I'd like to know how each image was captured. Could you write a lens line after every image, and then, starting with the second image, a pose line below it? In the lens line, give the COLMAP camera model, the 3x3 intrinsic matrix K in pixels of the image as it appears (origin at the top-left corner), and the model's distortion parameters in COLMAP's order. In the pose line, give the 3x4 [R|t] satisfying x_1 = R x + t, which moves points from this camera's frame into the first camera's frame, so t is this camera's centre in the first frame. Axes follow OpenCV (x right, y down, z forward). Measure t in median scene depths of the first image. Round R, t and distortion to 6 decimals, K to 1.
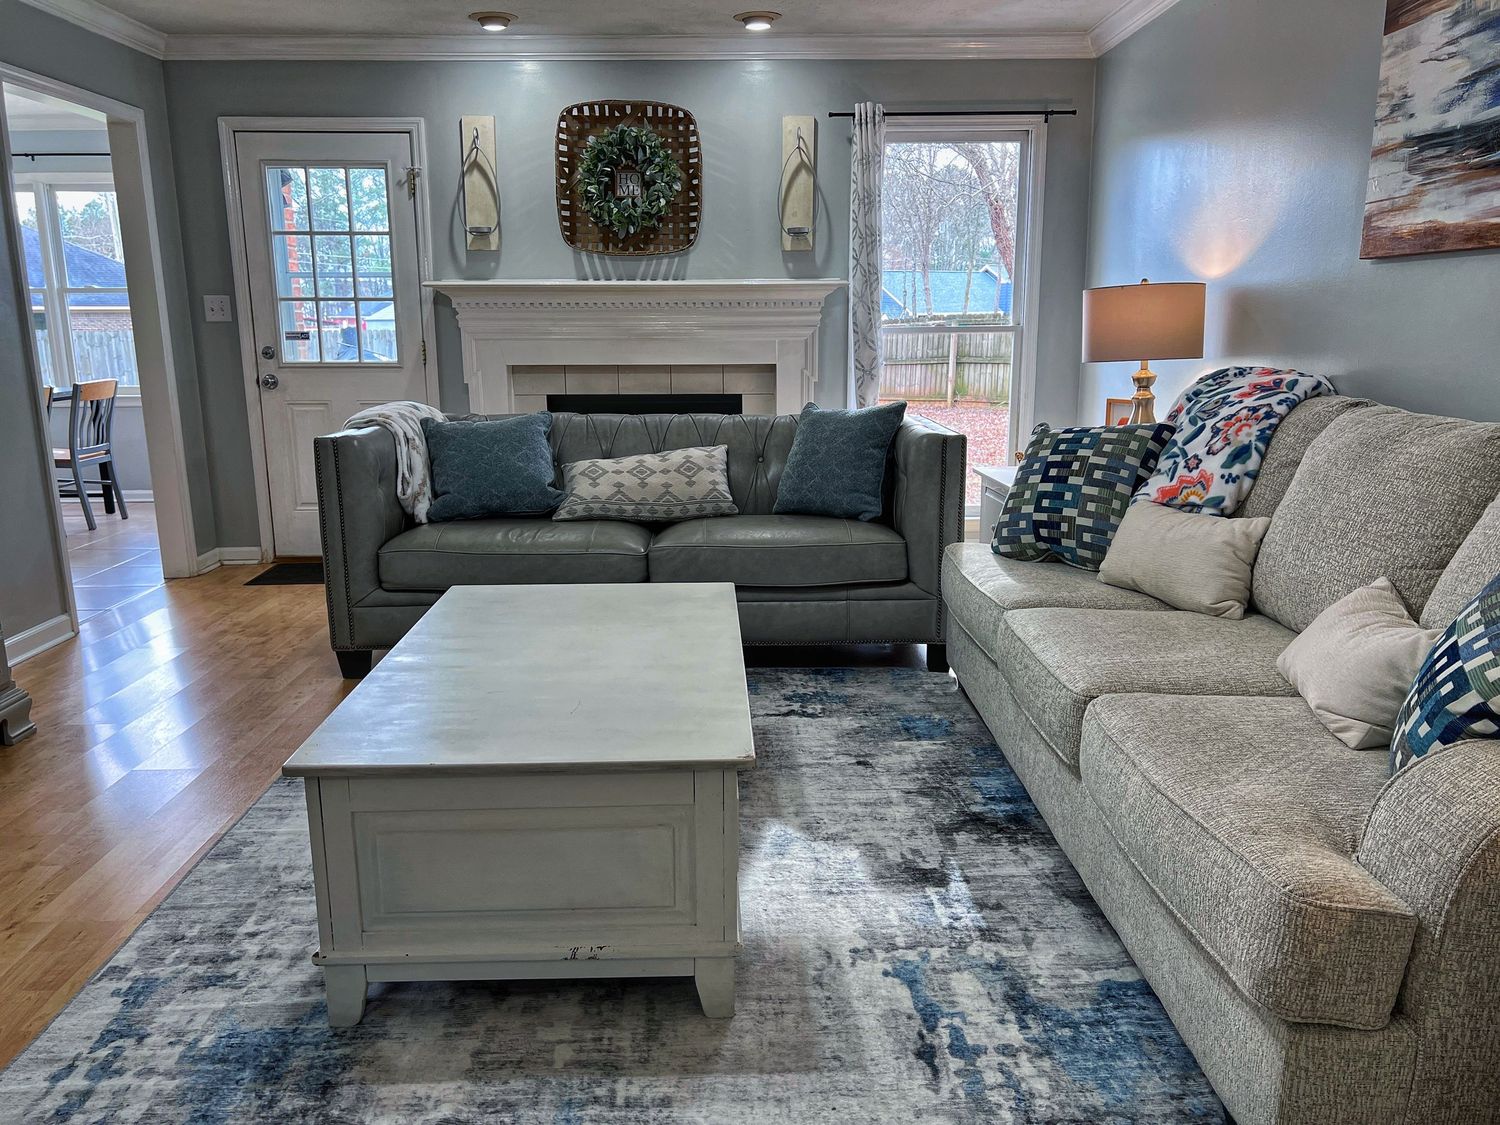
lens RADIAL K [[1135.9, 0, 750.0], [0, 1135.9, 562.5], [0, 0, 1]] dist [0.052926, -0.067477]
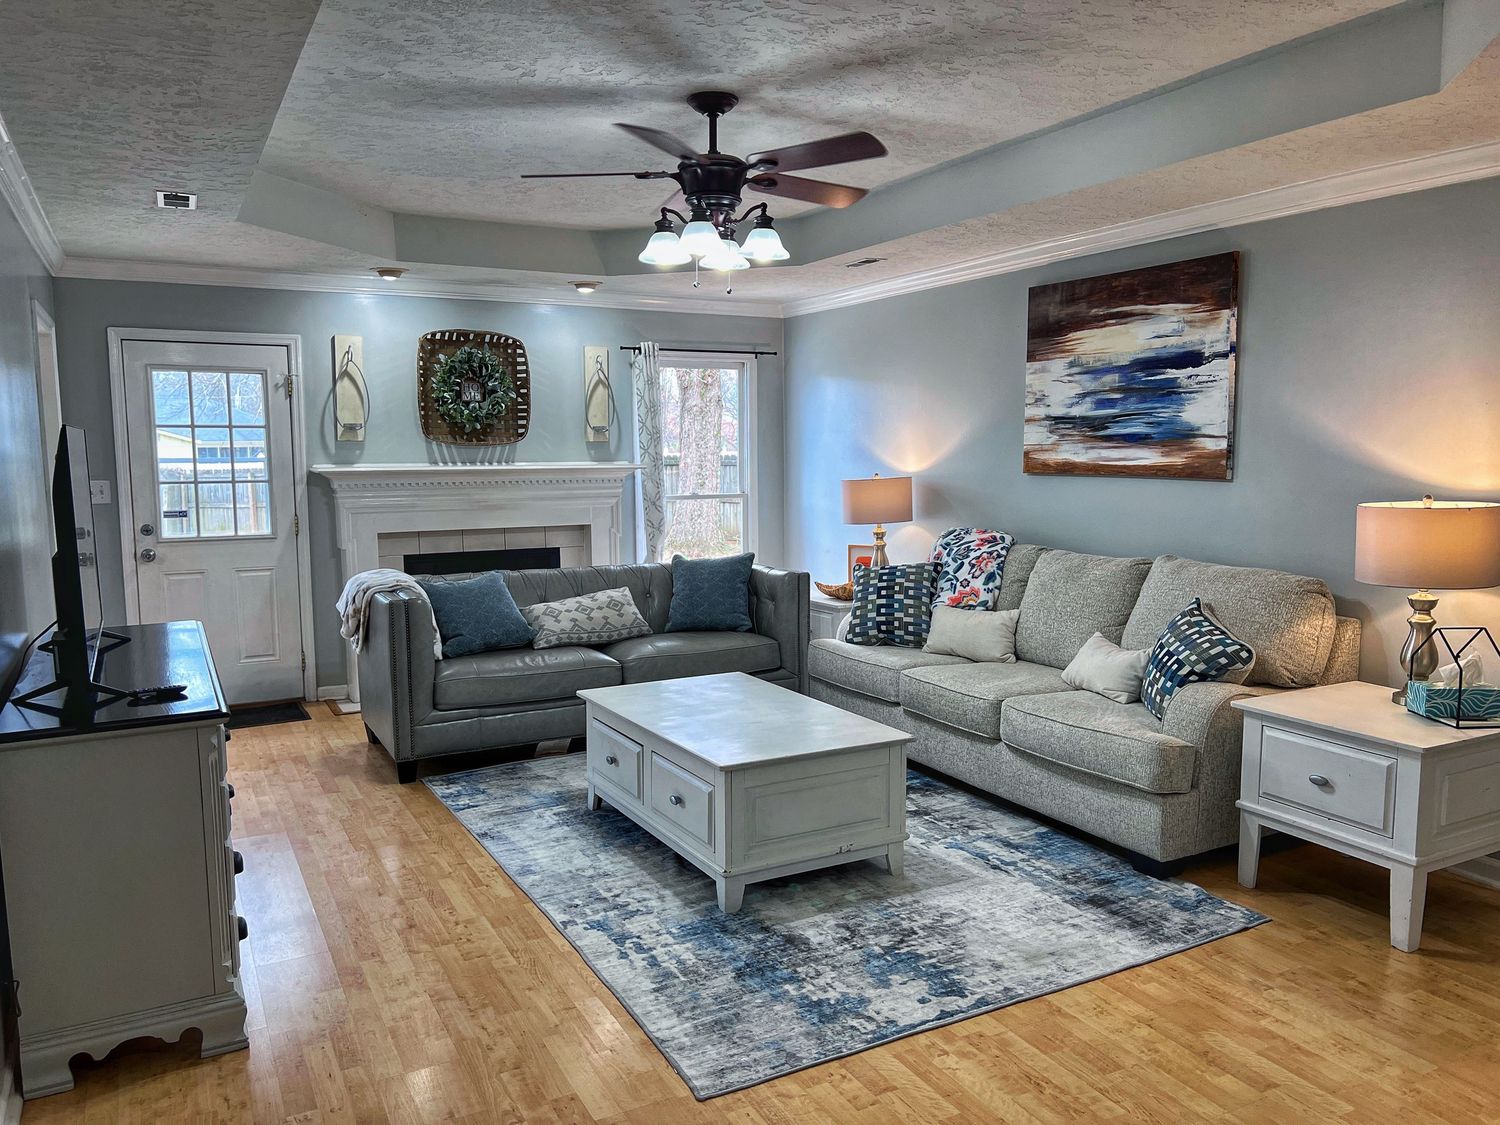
lens RADIAL K [[1134.4, 0, 758.1], [0, 1134.4, 562.0], [0, 0, 1]] dist [0.119648, -0.241623]
pose [[0.888305, -0.047387, 0.456803, -0.691148], [0.096951, 0.991595, -0.085669, 0.003412], [-0.448904, 0.120388, 0.885433, -0.440805]]
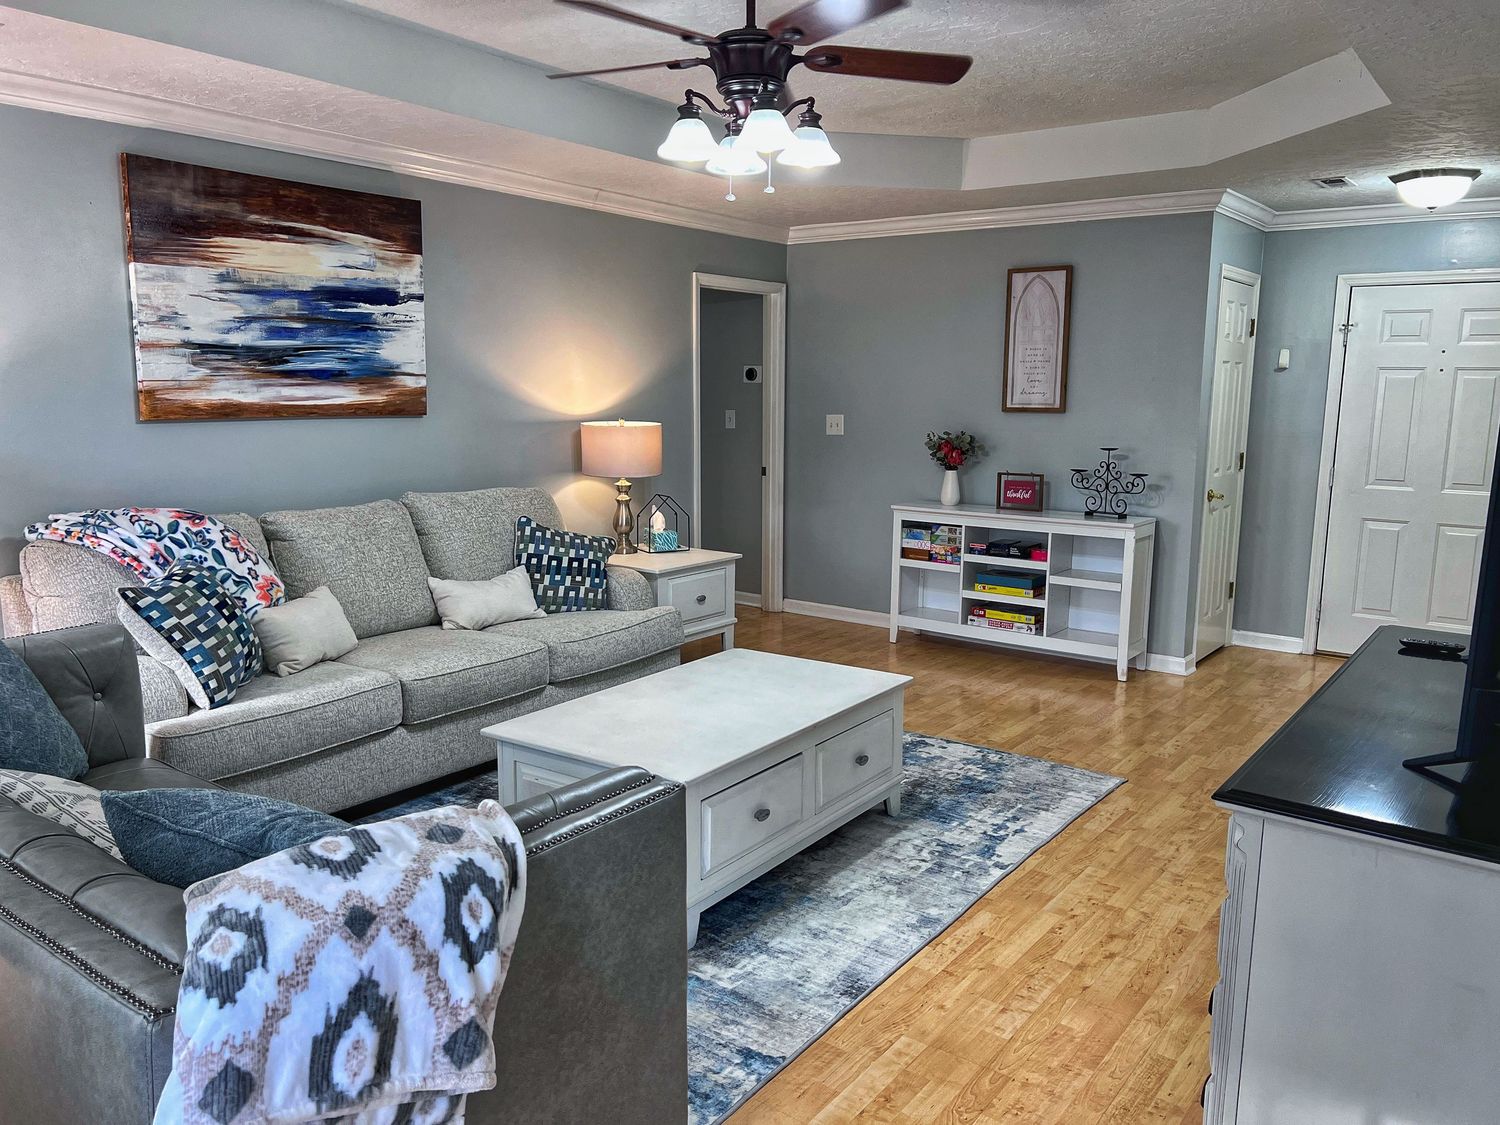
lens RADIAL K [[1135.9, 0, 750.0], [0, 1135.9, 562.5], [0, 0, 1]] dist [0.052926, -0.067477]
pose [[-0.794233, -0.097370, 0.599760, -0.804893], [0.124775, 0.939904, 0.317824, -0.418347], [-0.594663, 0.327262, -0.734354, 1.516952]]
